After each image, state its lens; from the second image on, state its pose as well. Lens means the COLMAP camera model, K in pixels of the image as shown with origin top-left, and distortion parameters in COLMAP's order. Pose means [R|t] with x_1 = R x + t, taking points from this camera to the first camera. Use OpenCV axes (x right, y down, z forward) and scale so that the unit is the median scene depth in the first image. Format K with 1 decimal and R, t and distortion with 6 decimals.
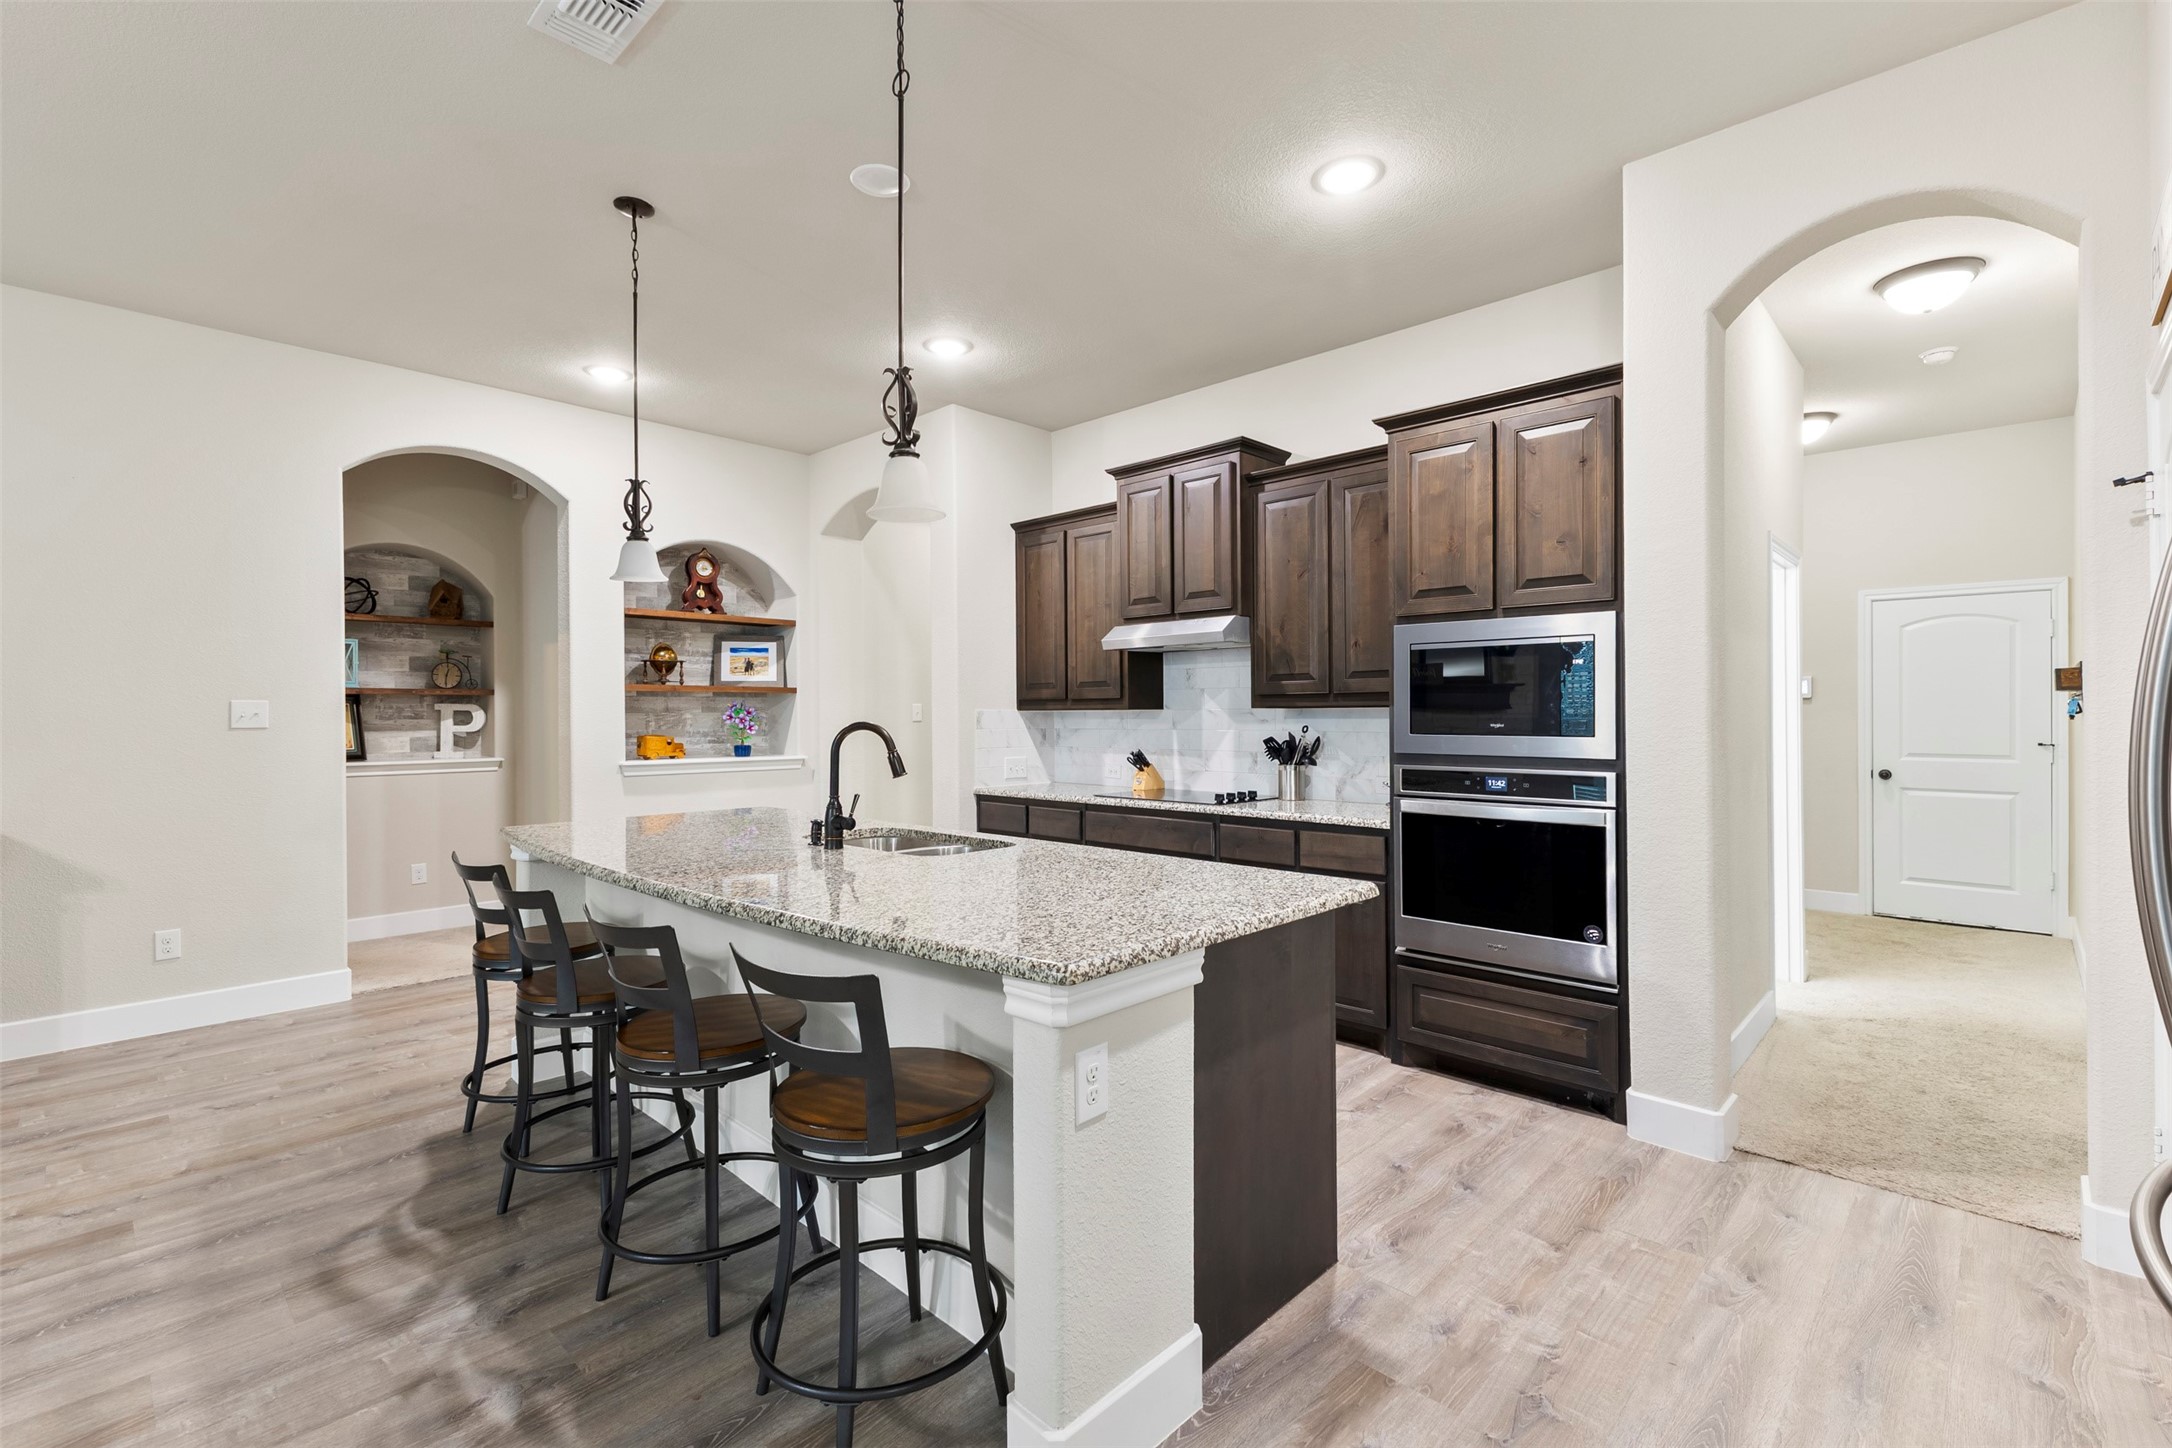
lens RADIAL K [[961.4, 0, 1081.7], [0, 961.4, 722.1], [0, 0, 1]] dist [0.010841, -0.003587]
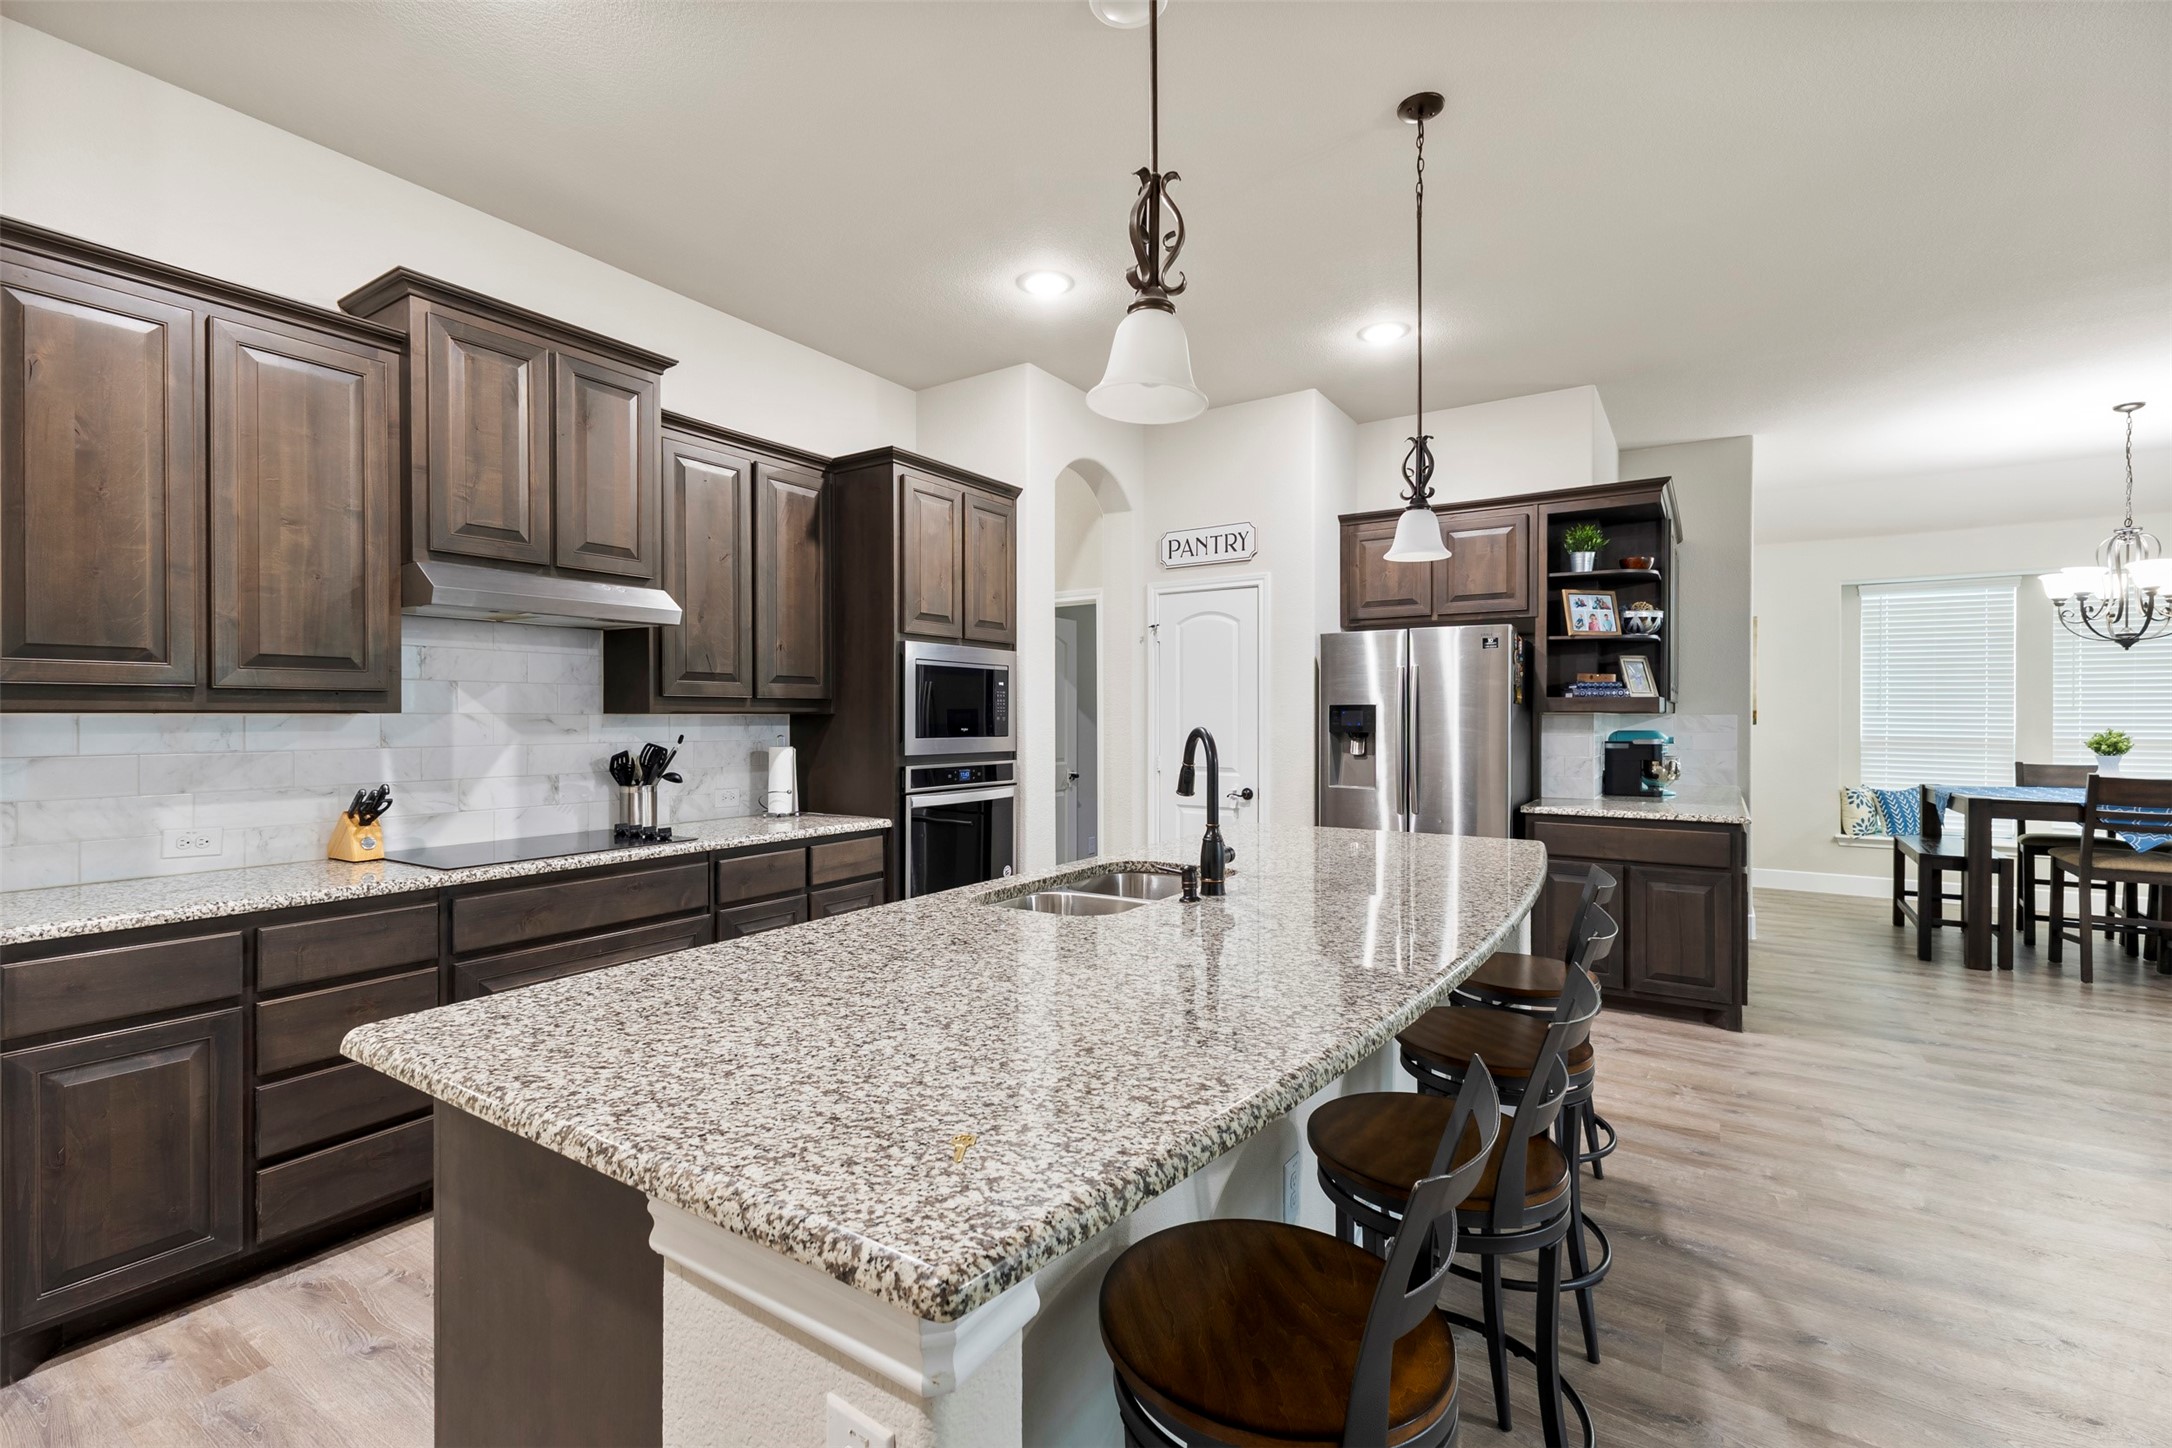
lens RADIAL K [[961.4, 0, 1082.6], [0, 961.4, 721.8], [0, 0, 1]] dist [0.010841, -0.003587]
pose [[-0.180341, 0.003669, 0.983597, -0.648922], [0.012982, 0.999915, -0.001350, -0.001954], [-0.983518, 0.012525, -0.180373, 0.809929]]
